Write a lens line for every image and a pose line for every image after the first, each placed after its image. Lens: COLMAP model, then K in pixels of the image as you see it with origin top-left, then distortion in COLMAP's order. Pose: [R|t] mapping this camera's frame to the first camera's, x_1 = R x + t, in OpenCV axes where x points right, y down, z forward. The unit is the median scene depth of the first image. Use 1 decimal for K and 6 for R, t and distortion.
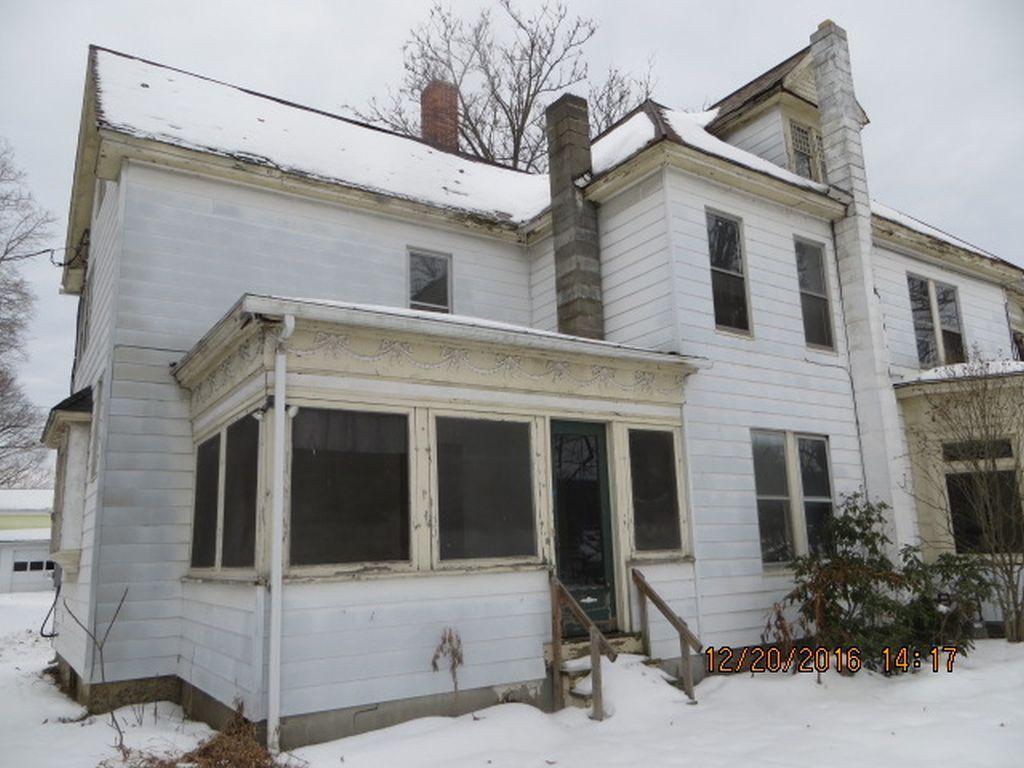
lens RADIAL K [[769.7, 0, 512.0], [0, 769.7, 384.0], [0, 0, 1]] dist [-0.003538, -0.001885]
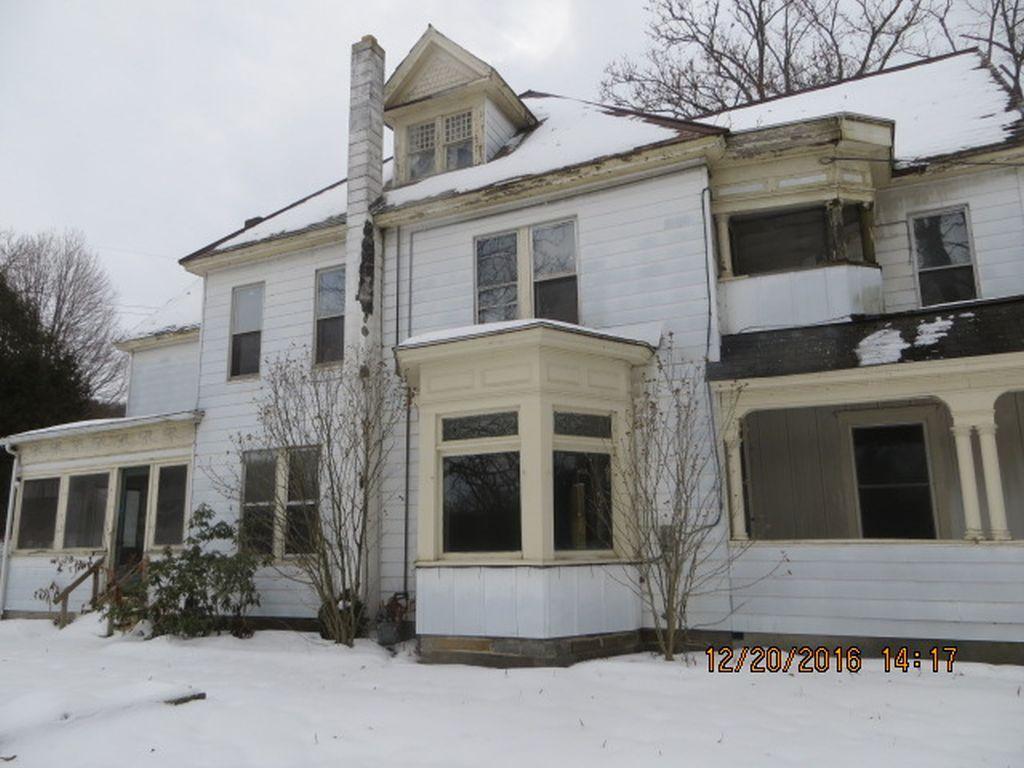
lens RADIAL K [[769.7, 0, 512.0], [0, 769.7, 384.0], [0, 0, 1]] dist [-0.003538, -0.001885]
pose [[0.496918, -0.148272, -0.855037, 1.797298], [0.186099, 0.980580, -0.061888, 0.117465], [0.847608, -0.128368, 0.514861, 0.788383]]
